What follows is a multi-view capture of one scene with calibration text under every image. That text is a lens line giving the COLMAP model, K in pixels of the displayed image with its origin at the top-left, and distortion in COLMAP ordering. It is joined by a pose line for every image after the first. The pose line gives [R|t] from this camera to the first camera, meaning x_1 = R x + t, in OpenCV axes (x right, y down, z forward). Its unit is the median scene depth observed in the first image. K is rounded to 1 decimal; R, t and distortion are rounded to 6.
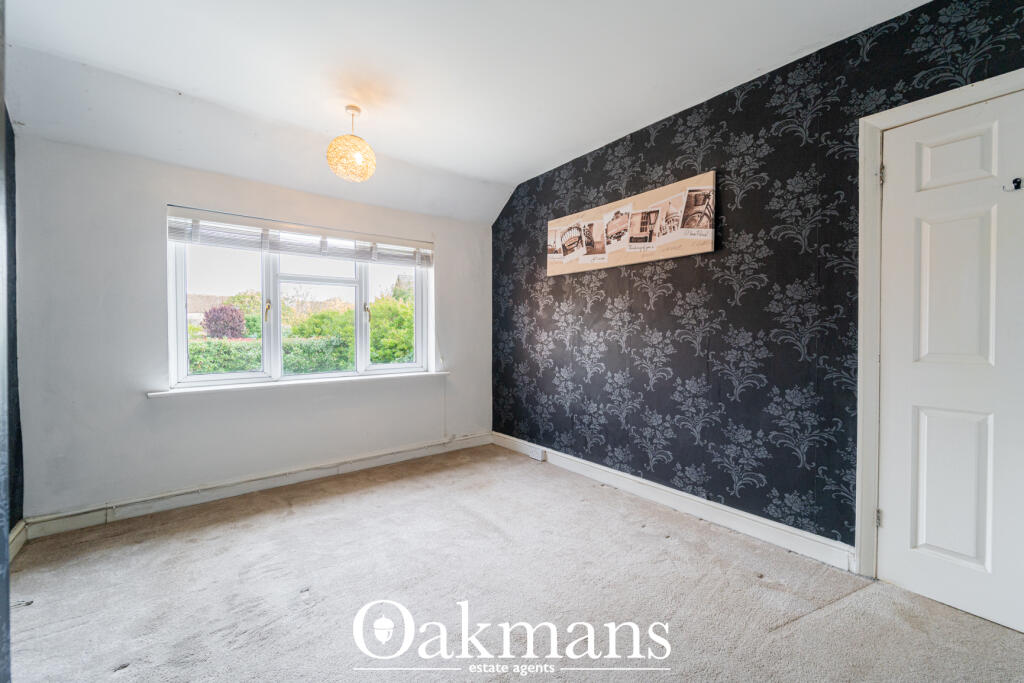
lens RADIAL K [[414.2, 0, 508.4], [0, 414.2, 338.8], [0, 0, 1]] dist [0.000239, -0.000246]
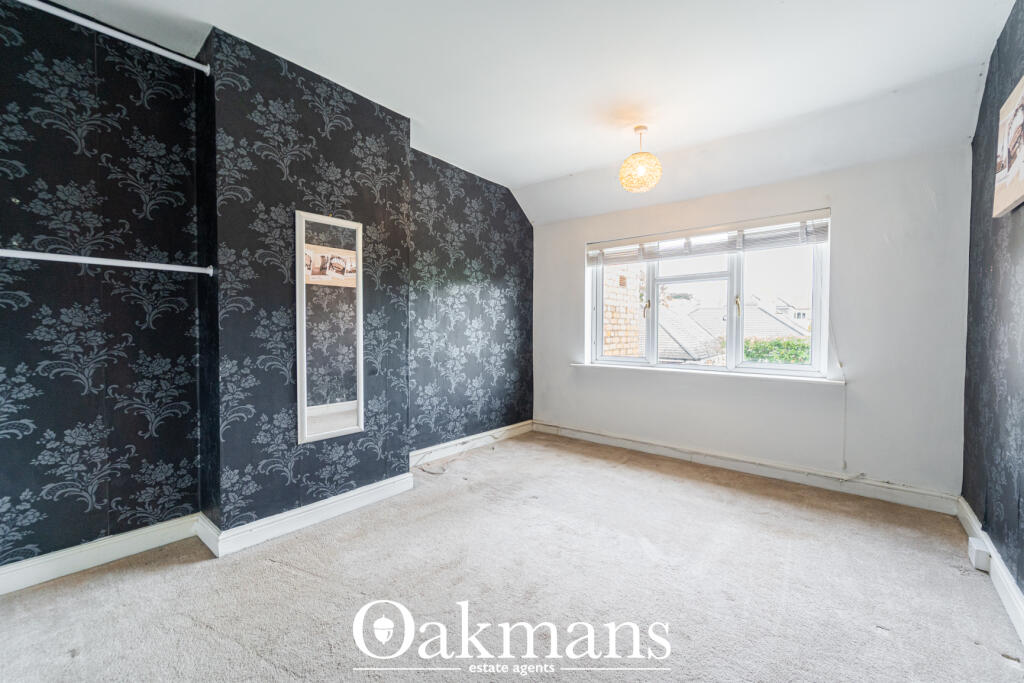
lens RADIAL K [[414.2, 0, 507.0], [0, 414.2, 337.7], [0, 0, 1]] dist [0.000239, -0.000246]
pose [[0.193903, 0.024977, -0.980703, 0.544843], [-0.020717, 0.999557, 0.021361, 0.000082], [0.980802, 0.016175, 0.194335, 0.345810]]
